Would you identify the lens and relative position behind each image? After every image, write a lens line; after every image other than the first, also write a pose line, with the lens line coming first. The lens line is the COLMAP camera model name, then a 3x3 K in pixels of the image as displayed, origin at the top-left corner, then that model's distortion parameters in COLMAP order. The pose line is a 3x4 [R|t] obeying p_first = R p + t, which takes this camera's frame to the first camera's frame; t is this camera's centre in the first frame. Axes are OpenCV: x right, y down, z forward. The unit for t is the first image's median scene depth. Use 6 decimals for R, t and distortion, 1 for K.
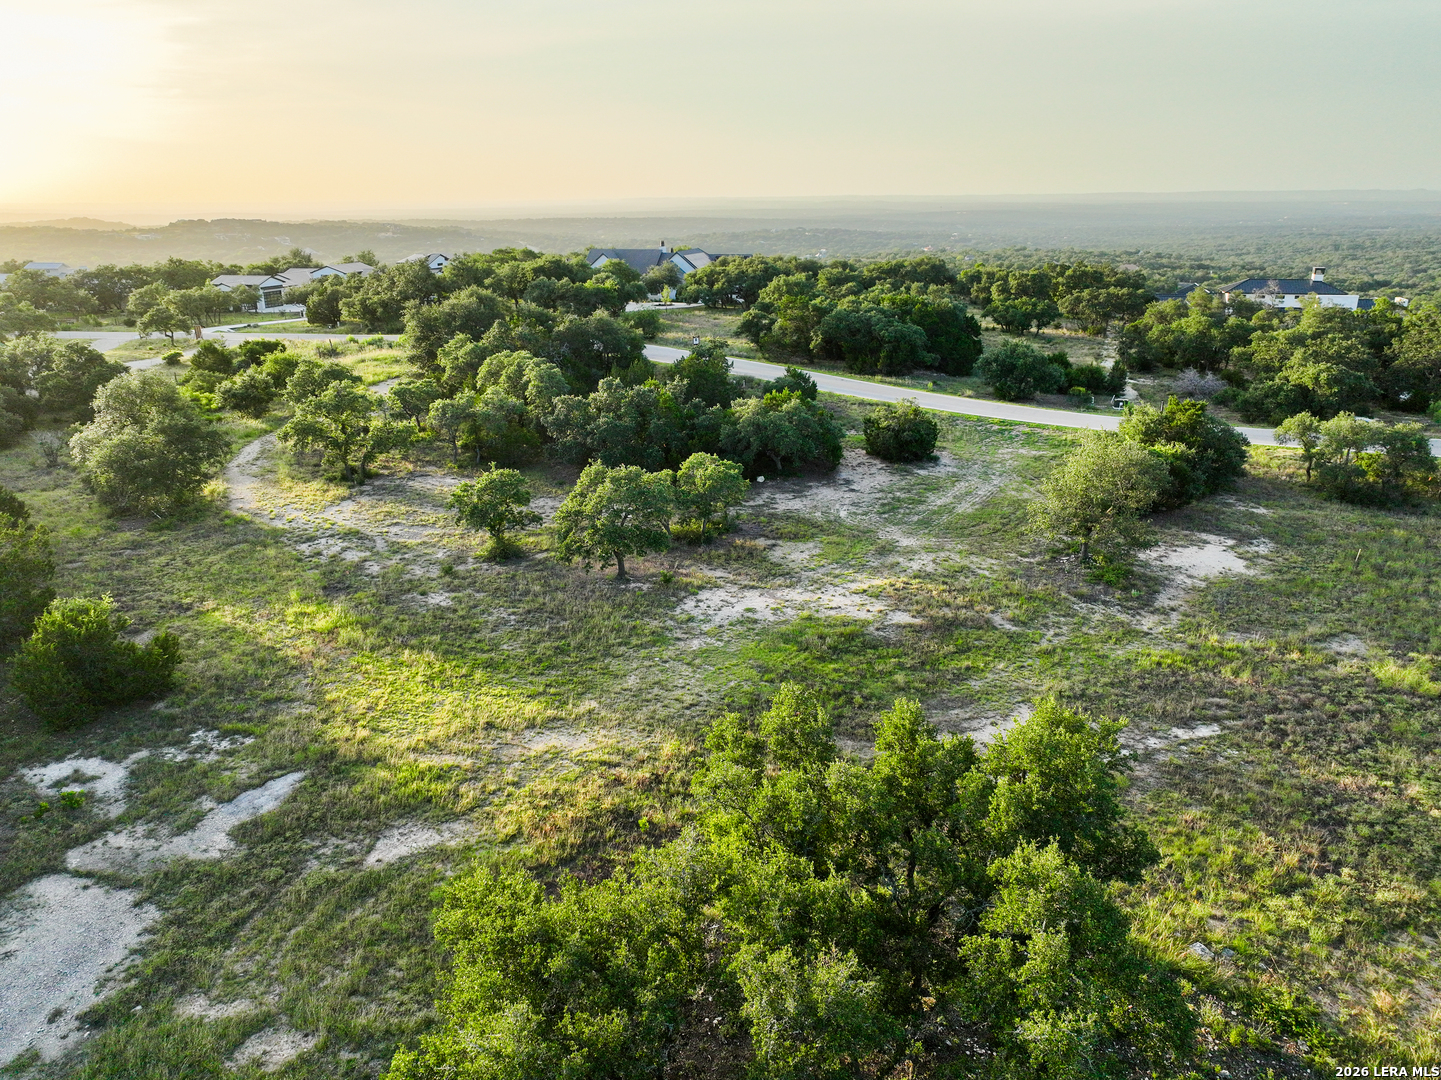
lens RADIAL K [[1012.9, 0, 722.5], [0, 1012.9, 537.5], [0, 0, 1]] dist [-0.000026, 0.013211]
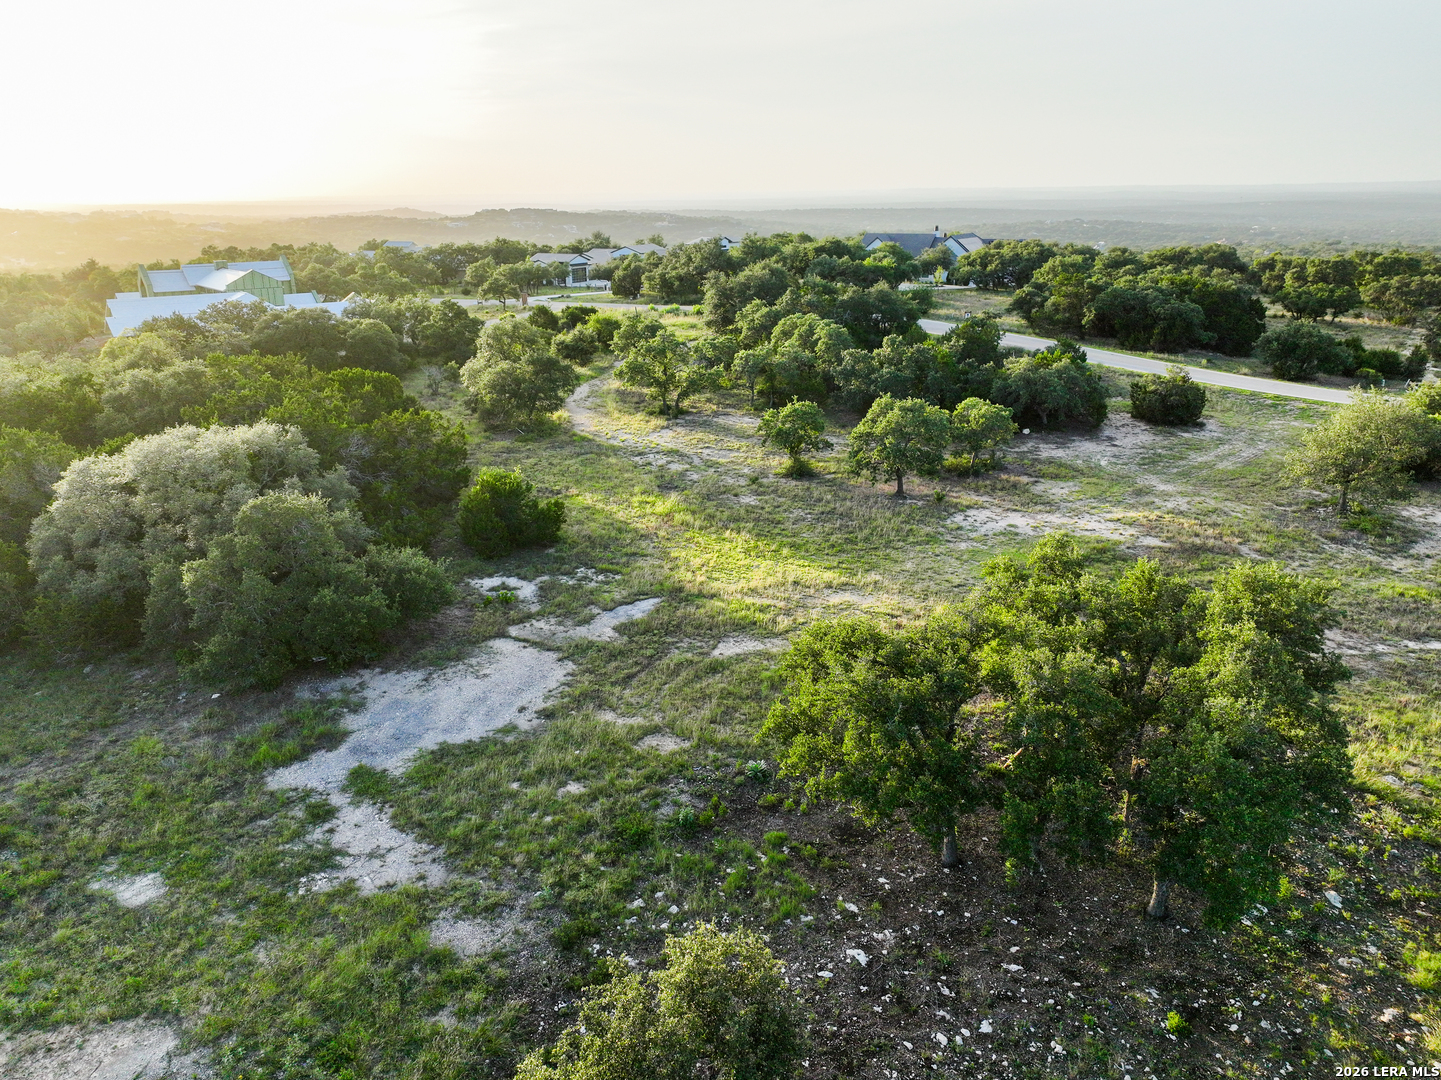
lens RADIAL K [[1012.9, 0, 723.6], [0, 1012.9, 542.1], [0, 0, 1]] dist [-0.000026, 0.013211]
pose [[0.969375, 0.078959, -0.232546, -0.017806], [-0.076127, 0.996874, 0.021142, 0.074282], [0.233488, -0.002792, 0.972356, -0.164903]]
